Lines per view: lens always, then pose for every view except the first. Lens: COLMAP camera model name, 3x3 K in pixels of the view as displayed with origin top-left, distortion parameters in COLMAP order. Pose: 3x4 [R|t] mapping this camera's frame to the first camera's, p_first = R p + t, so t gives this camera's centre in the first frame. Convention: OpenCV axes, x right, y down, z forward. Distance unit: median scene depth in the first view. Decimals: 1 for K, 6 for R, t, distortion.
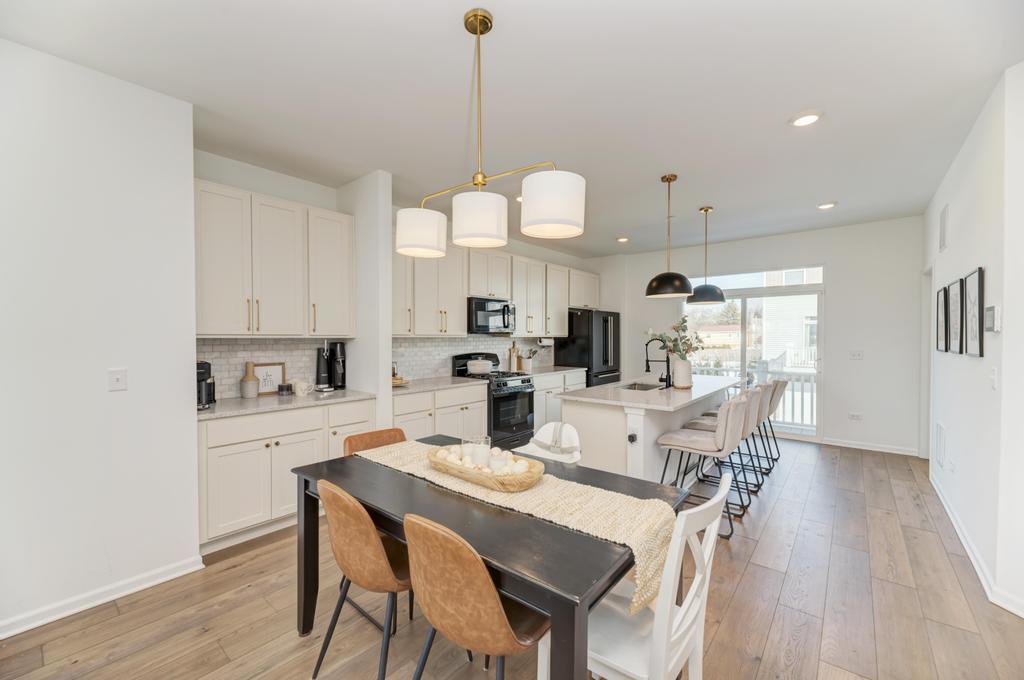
lens RADIAL K [[407.4, 0, 511.0], [0, 407.4, 339.9], [0, 0, 1]] dist [0.004829, 0.000220]
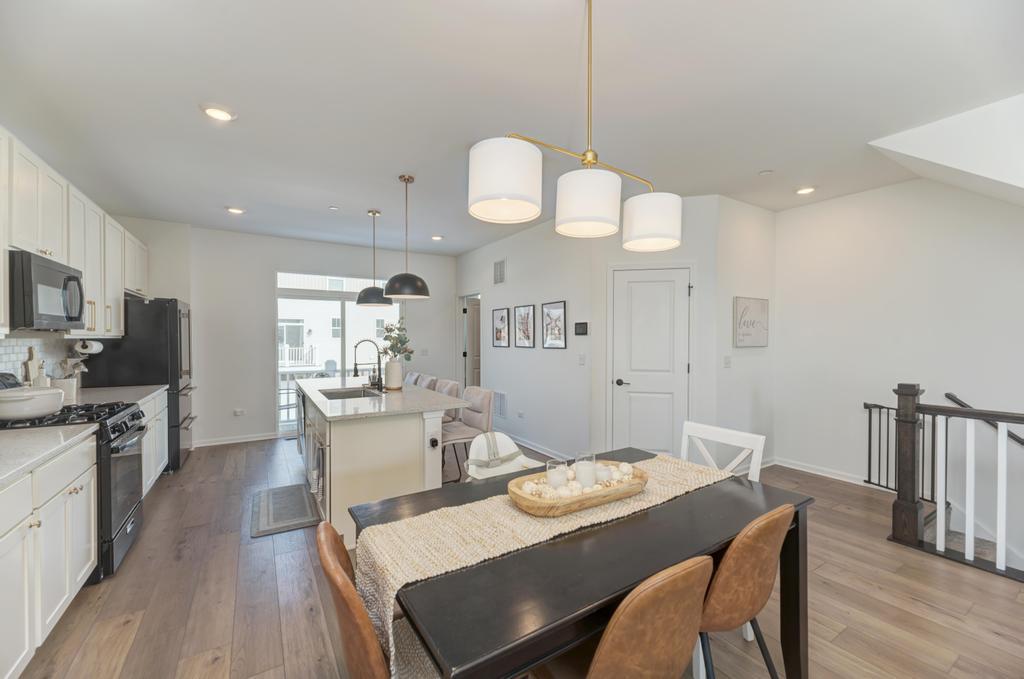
lens RADIAL K [[407.4, 0, 516.9], [0, 407.4, 337.1], [0, 0, 1]] dist [0.004829, 0.000220]
pose [[0.310142, -0.000388, 0.950690, -0.381745], [0.007415, 0.999970, -0.002011, -0.004417], [-0.950661, 0.007673, 0.310136, 0.346649]]
